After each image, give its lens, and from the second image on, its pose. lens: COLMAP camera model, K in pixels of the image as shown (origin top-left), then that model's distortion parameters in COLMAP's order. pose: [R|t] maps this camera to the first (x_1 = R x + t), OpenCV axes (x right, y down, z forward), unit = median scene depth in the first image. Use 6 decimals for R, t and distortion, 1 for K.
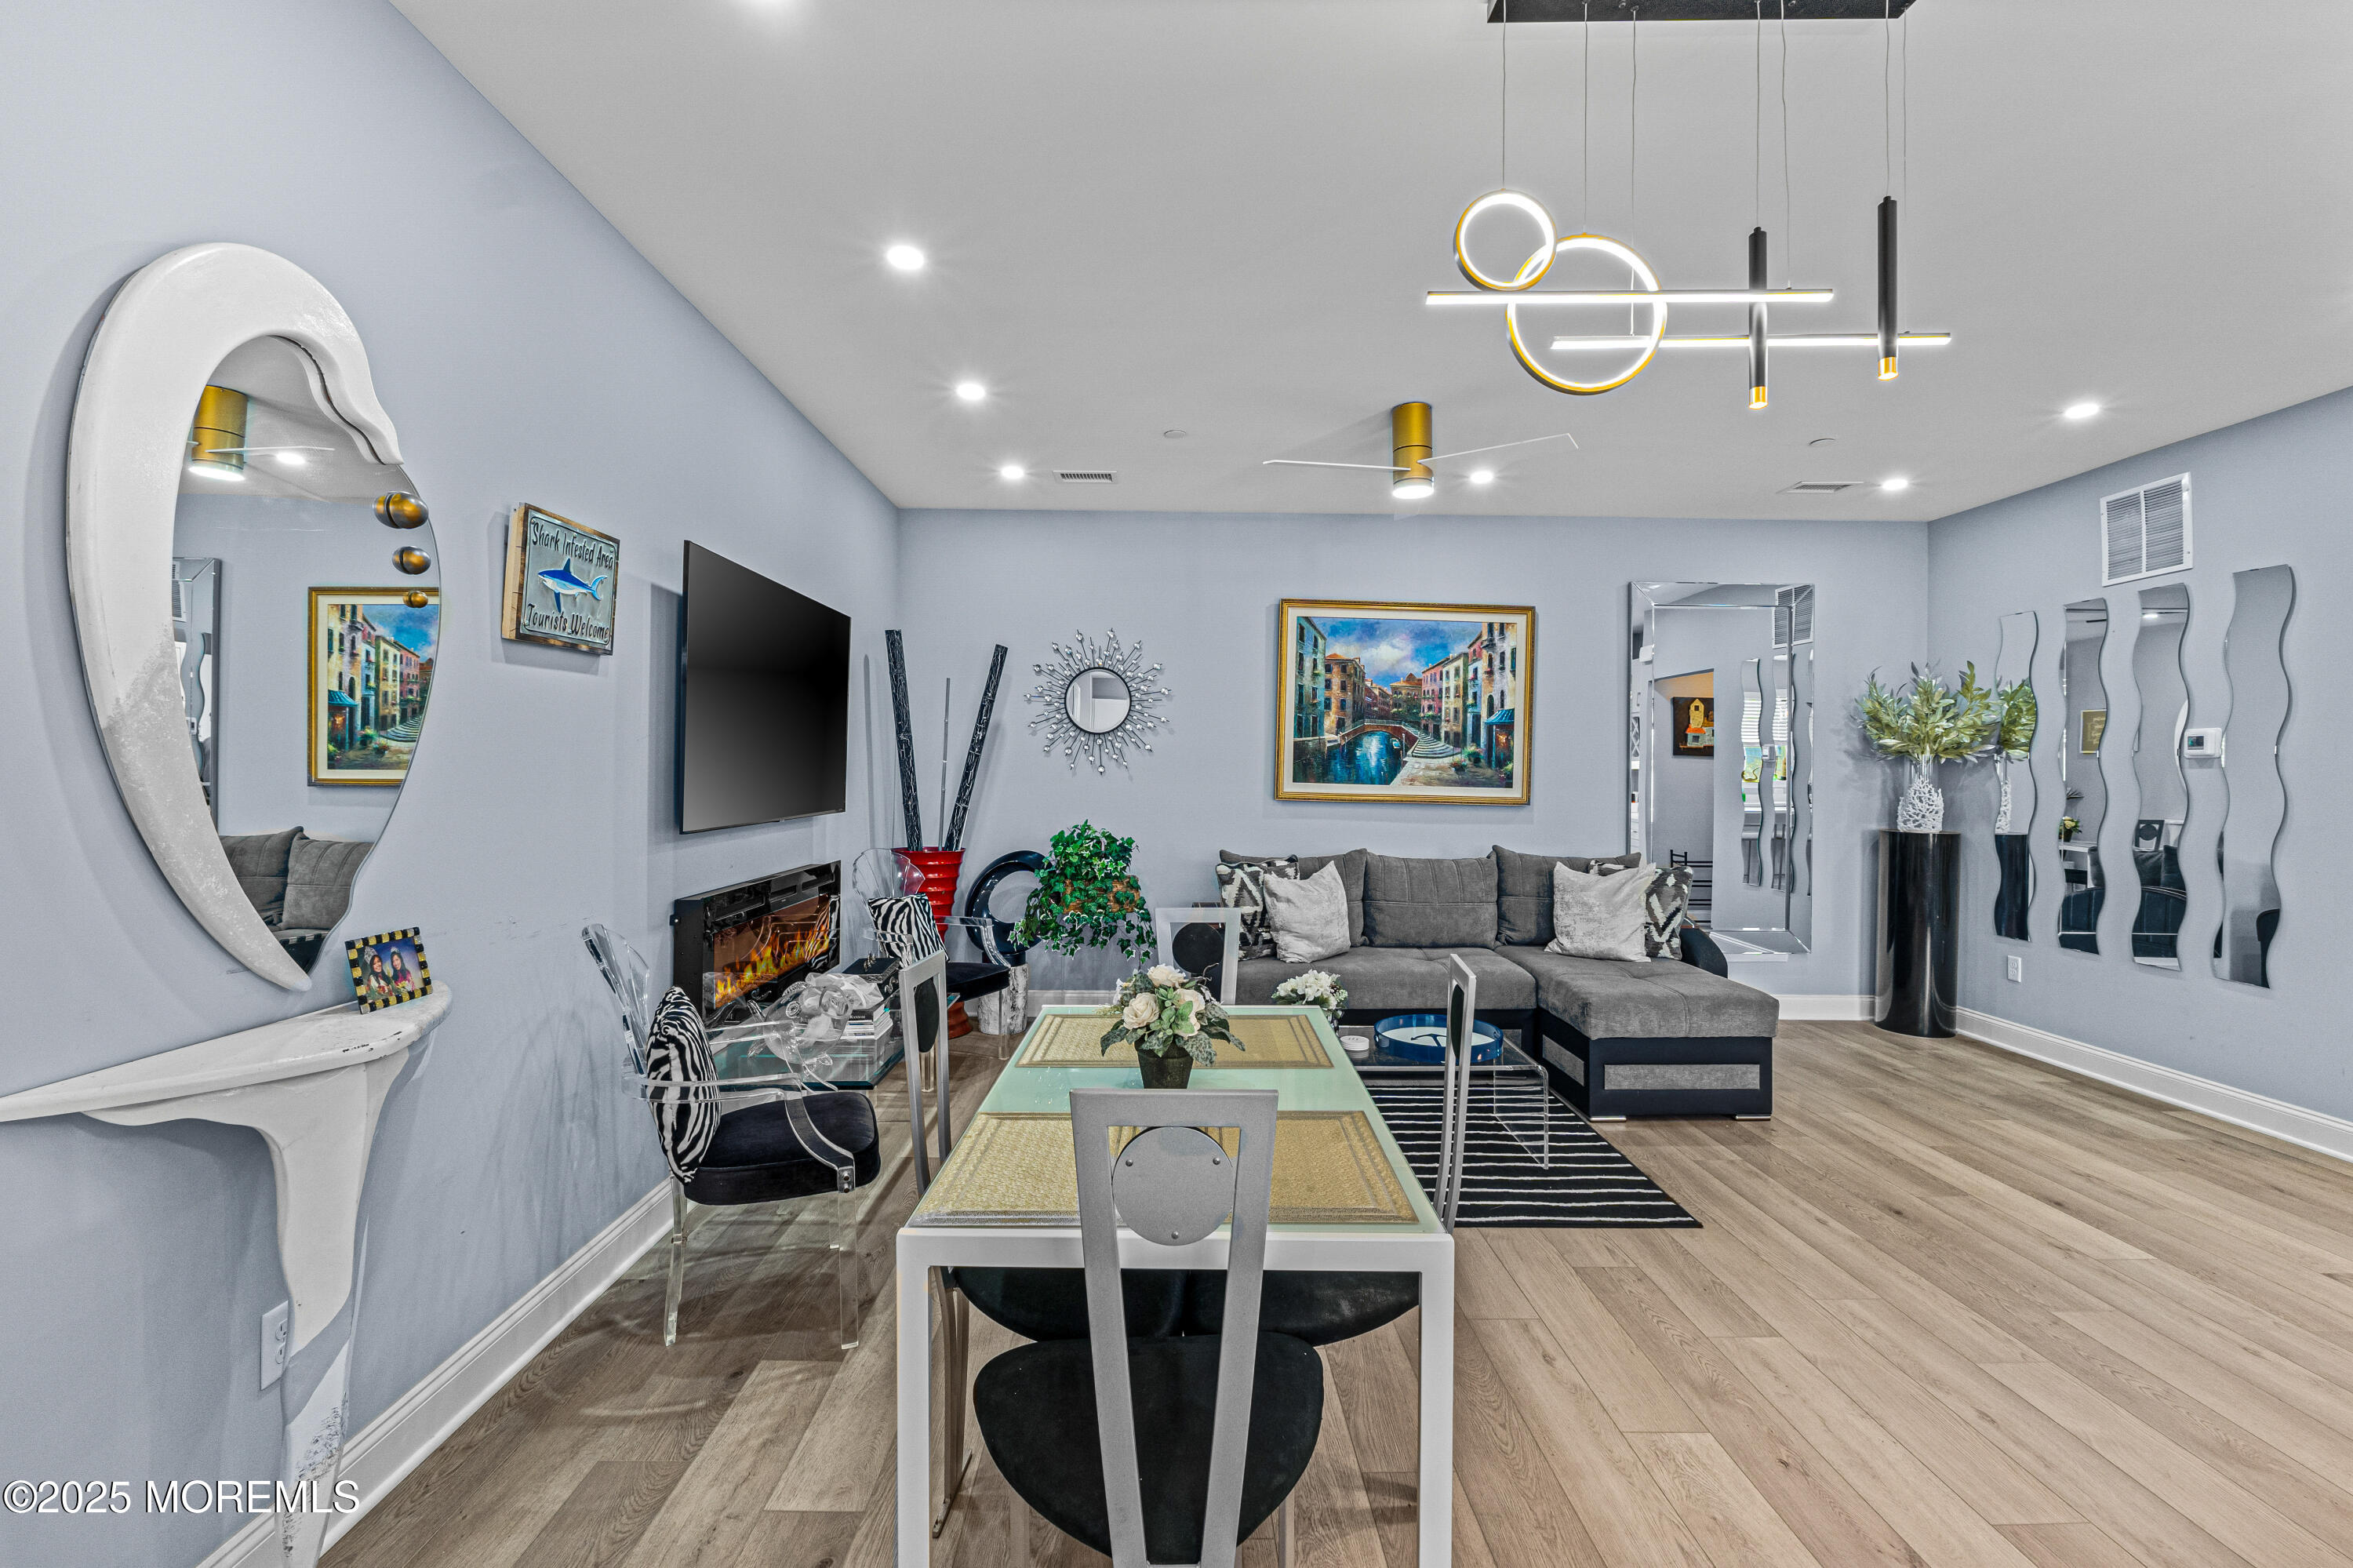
lens RADIAL K [[1021.0, 0, 1176.5], [0, 1021.0, 784.0], [0, 0, 1]] dist [-0.003085, -0.000456]
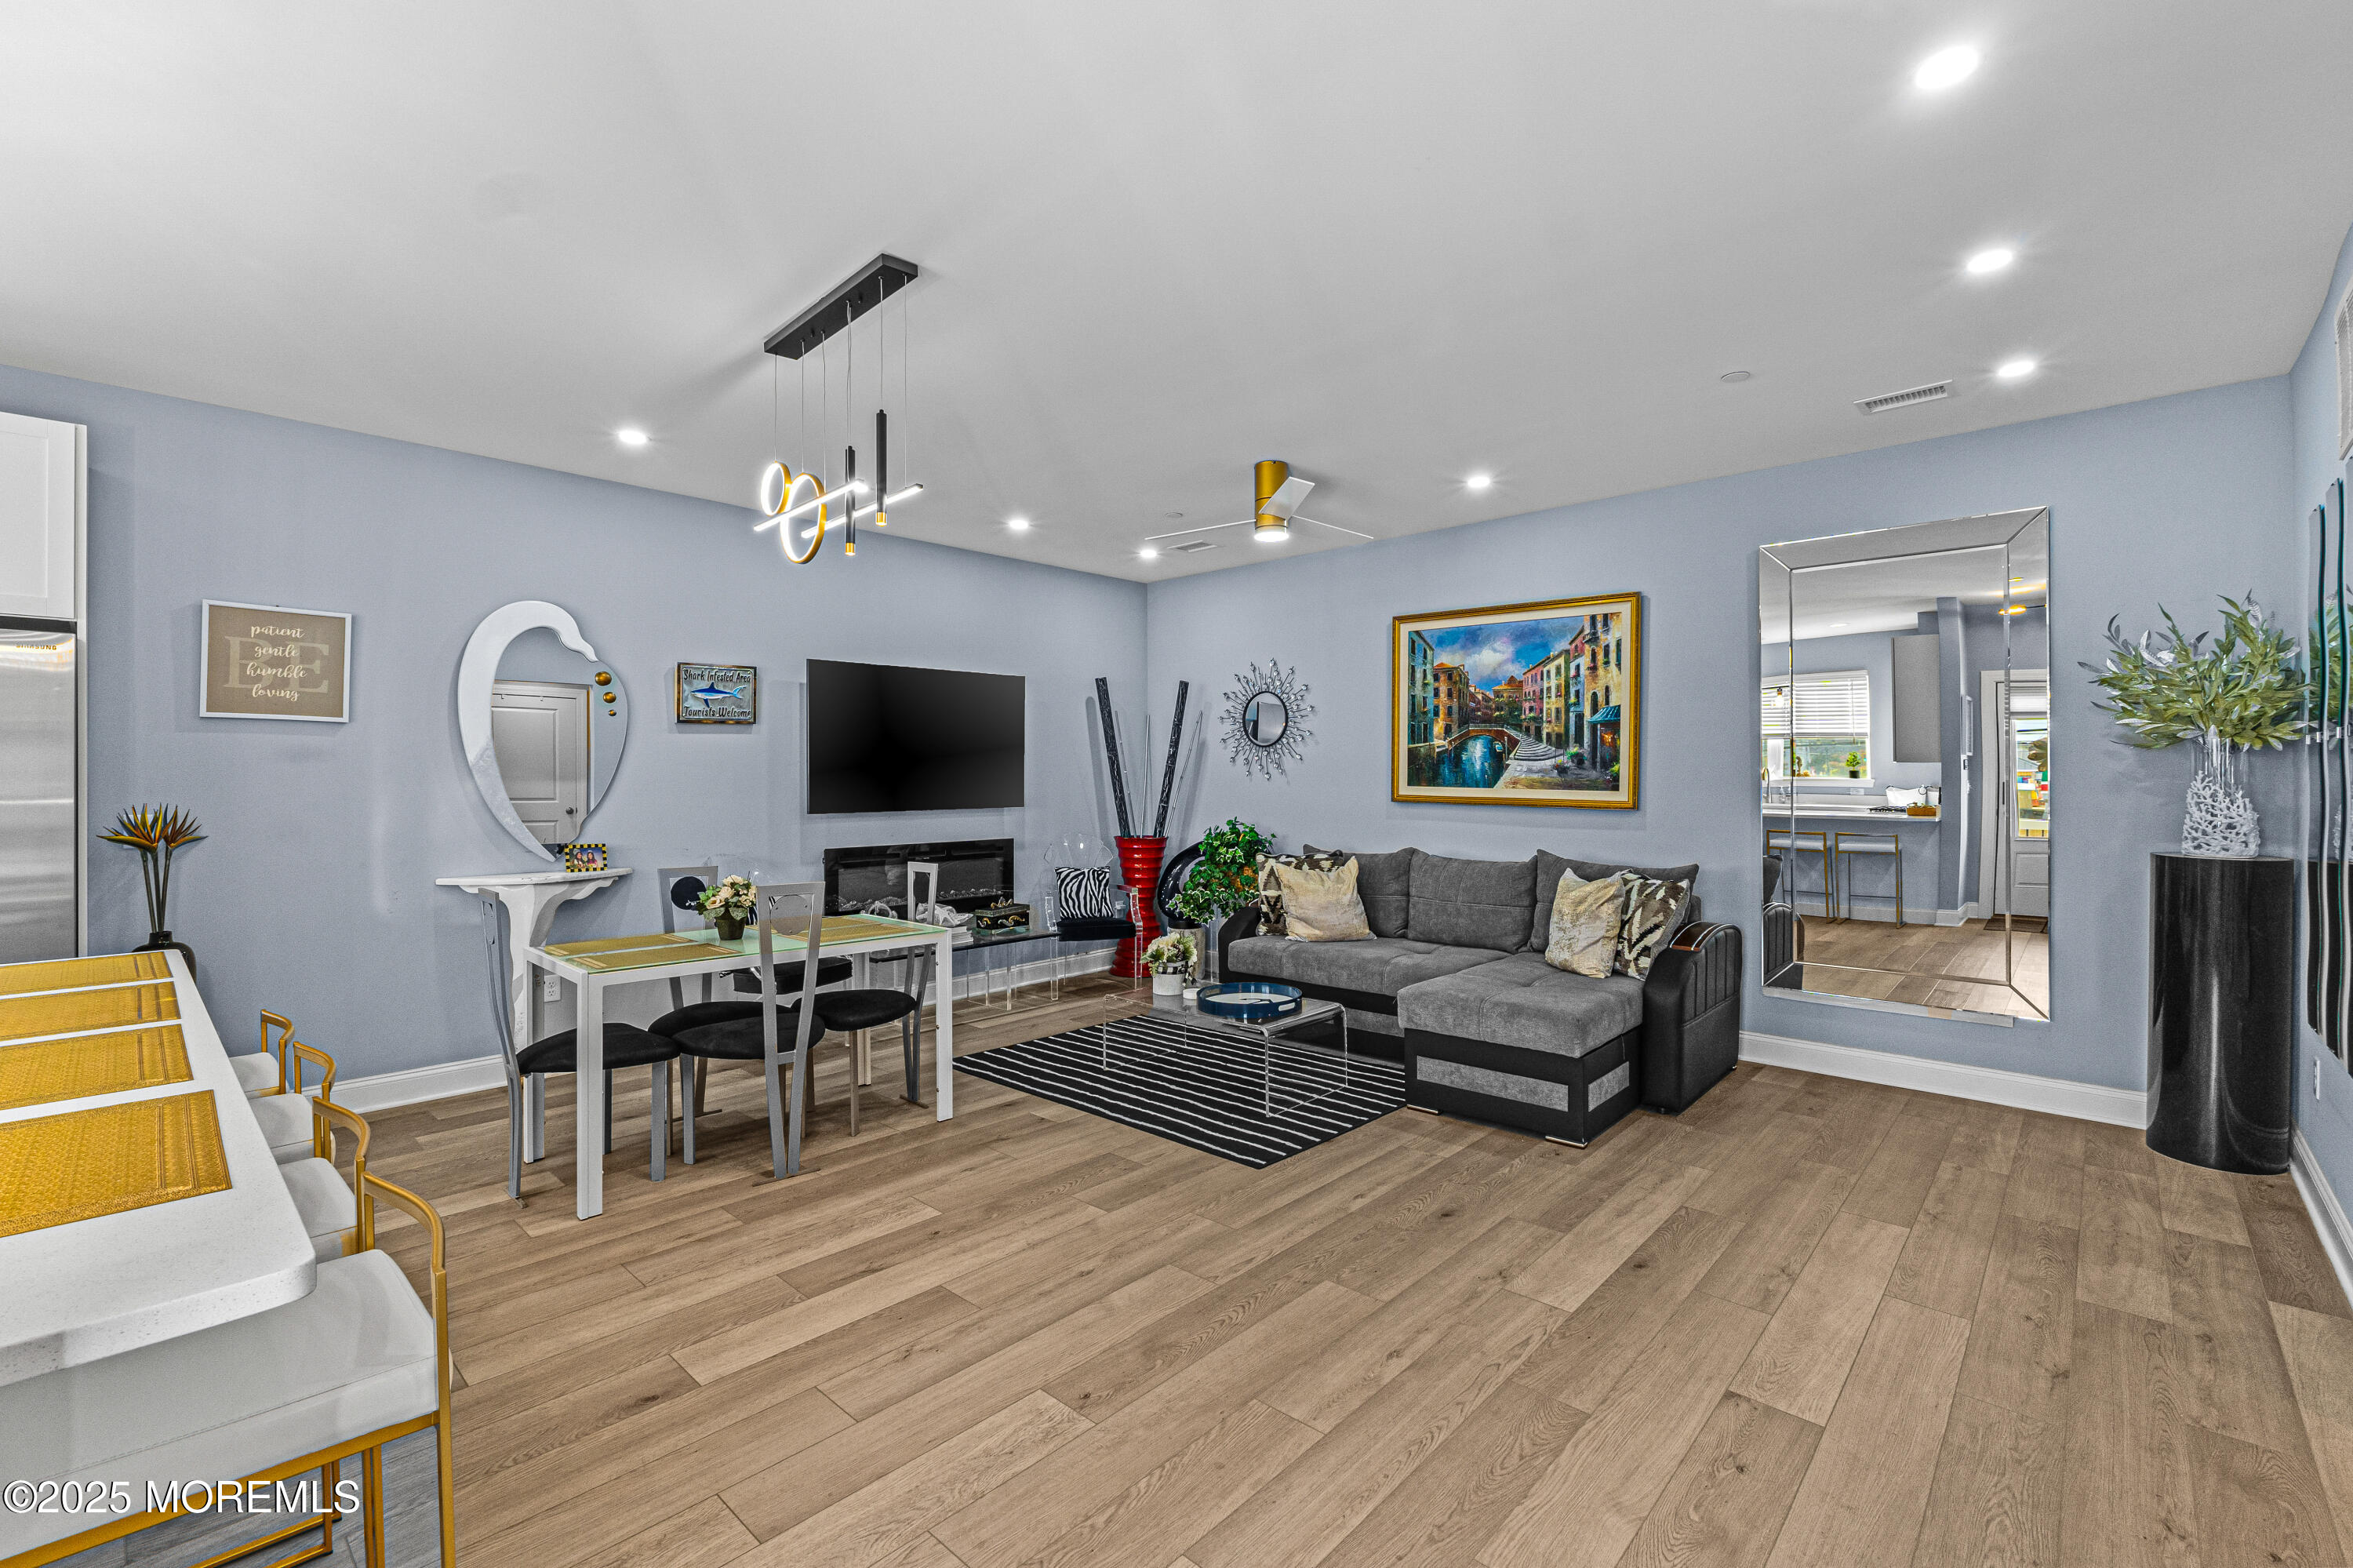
lens RADIAL K [[1021.0, 0, 1176.5], [0, 1021.0, 784.0], [0, 0, 1]] dist [-0.003085, -0.000456]
pose [[0.718151, -0.006272, -0.695859, 0.687304], [0.000096, 0.999960, -0.008915, 0.005906], [0.695887, 0.006335, 0.718123, 0.058518]]
